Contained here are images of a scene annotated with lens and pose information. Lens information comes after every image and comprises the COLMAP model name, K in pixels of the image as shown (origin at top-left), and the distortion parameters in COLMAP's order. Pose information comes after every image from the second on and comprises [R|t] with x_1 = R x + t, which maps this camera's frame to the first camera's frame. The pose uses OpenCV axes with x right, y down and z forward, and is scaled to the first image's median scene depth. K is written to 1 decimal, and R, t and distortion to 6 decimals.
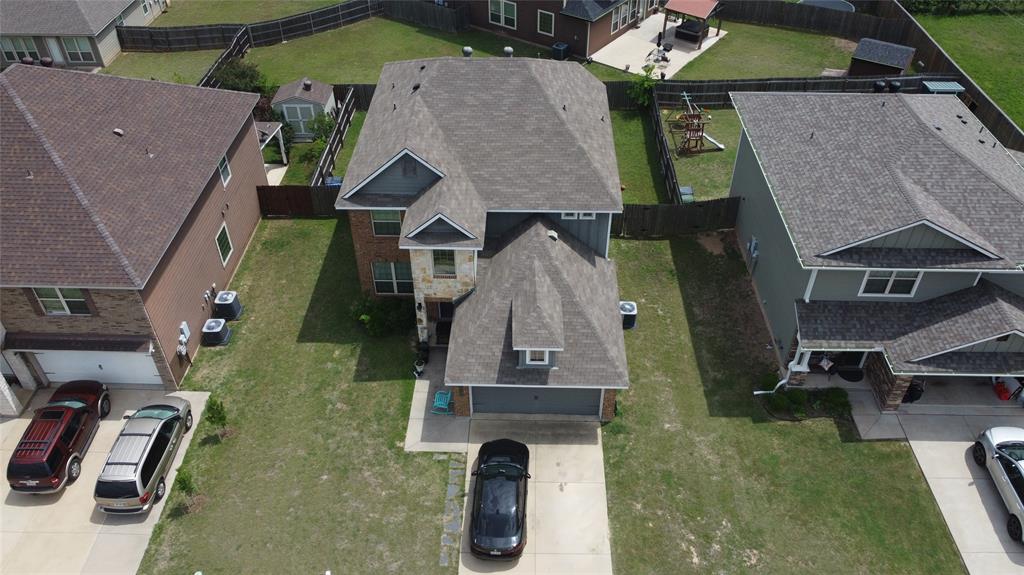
lens RADIAL K [[775.2, 0, 517.6], [0, 775.2, 294.9], [0, 0, 1]] dist [0.007563, -0.000479]
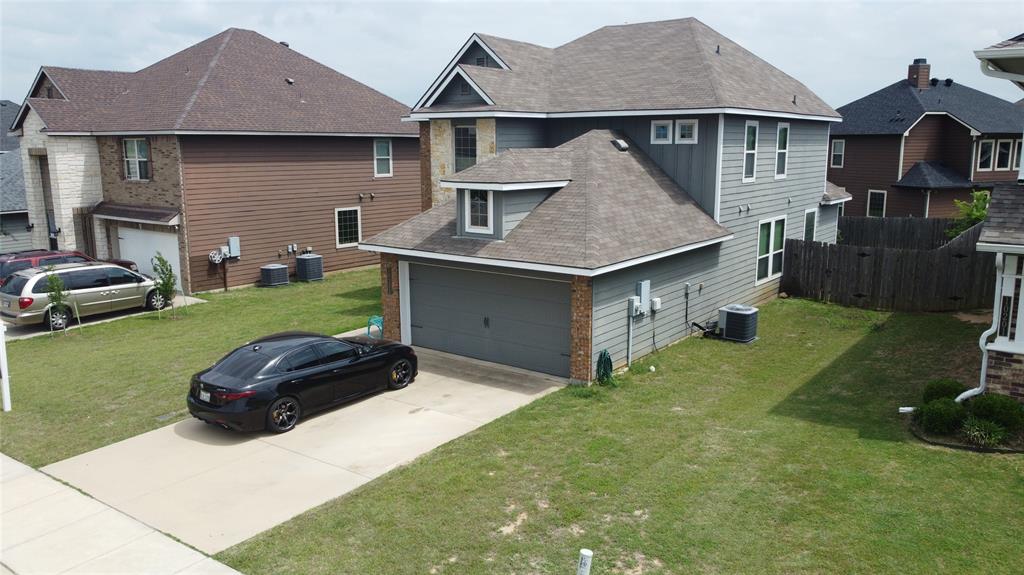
lens RADIAL K [[775.2, 0, 517.6], [0, 775.2, 294.9], [0, 0, 1]] dist [0.007563, -0.000479]
pose [[0.814663, 0.107757, -0.569836, 0.400285], [-0.376089, 0.846122, -0.377670, 0.346518], [0.441454, 0.521983, 0.729830, 0.576999]]
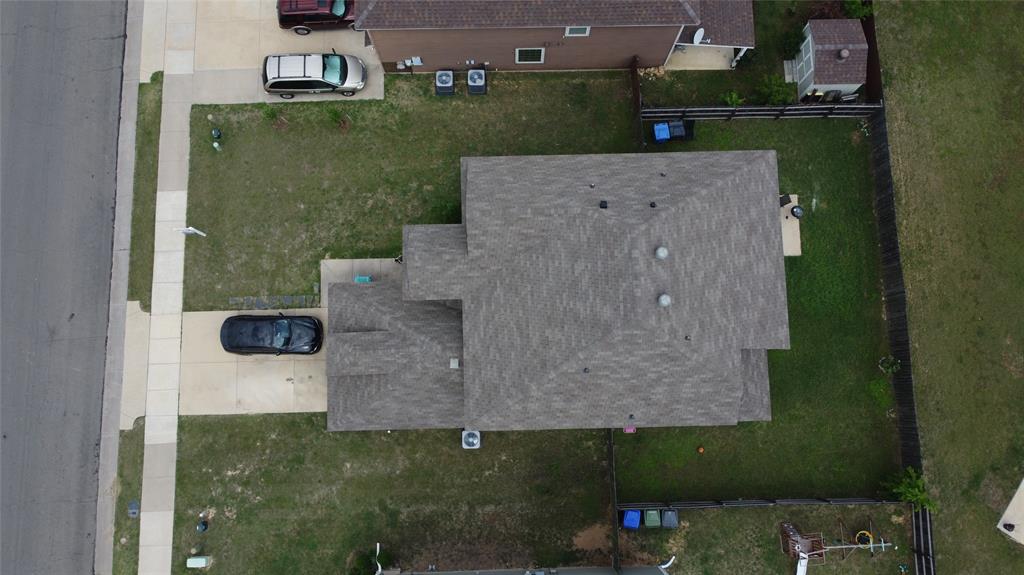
lens RADIAL K [[775.2, 0, 517.6], [0, 775.2, 294.9], [0, 0, 1]] dist [0.007563, -0.000479]
pose [[0.043947, 0.991183, -0.124999, 0.093680], [-0.652228, 0.123242, 0.747938, -1.008609], [0.756748, 0.048658, 0.651893, 0.399005]]
